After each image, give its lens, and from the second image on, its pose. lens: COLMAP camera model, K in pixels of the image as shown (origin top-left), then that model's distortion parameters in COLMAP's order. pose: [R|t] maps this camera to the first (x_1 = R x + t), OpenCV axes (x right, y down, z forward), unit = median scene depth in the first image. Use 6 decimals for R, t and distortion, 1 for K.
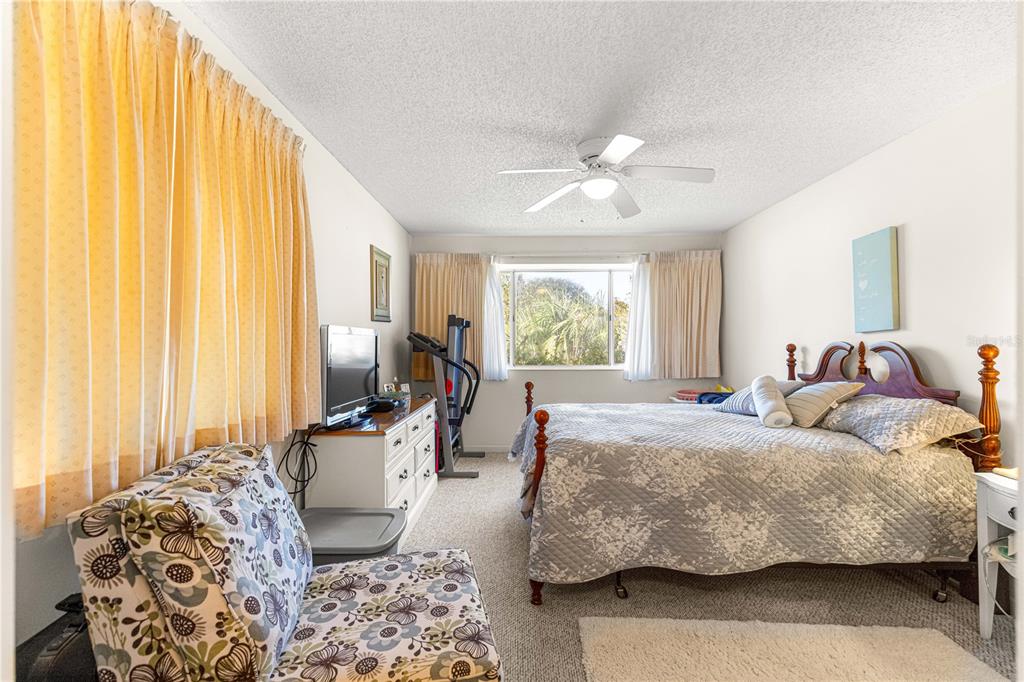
lens RADIAL K [[451.2, 0, 512.0], [0, 451.2, 341.0], [0, 0, 1]] dist [0.000433, -0.000010]
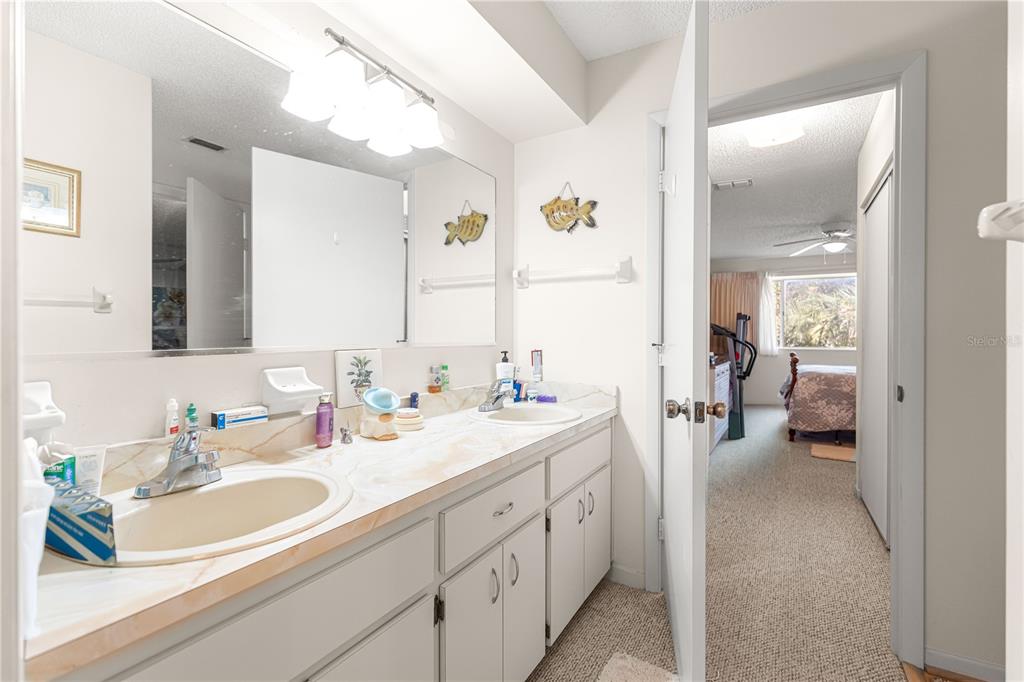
lens RADIAL K [[451.2, 0, 512.0], [0, 451.2, 341.0], [0, 0, 1]] dist [0.000433, -0.000010]
pose [[0.856899, 0.009668, -0.515394, 0.006754], [0.001258, 0.999782, 0.020844, 0.009851], [0.515484, -0.018509, 0.856700, -0.863502]]
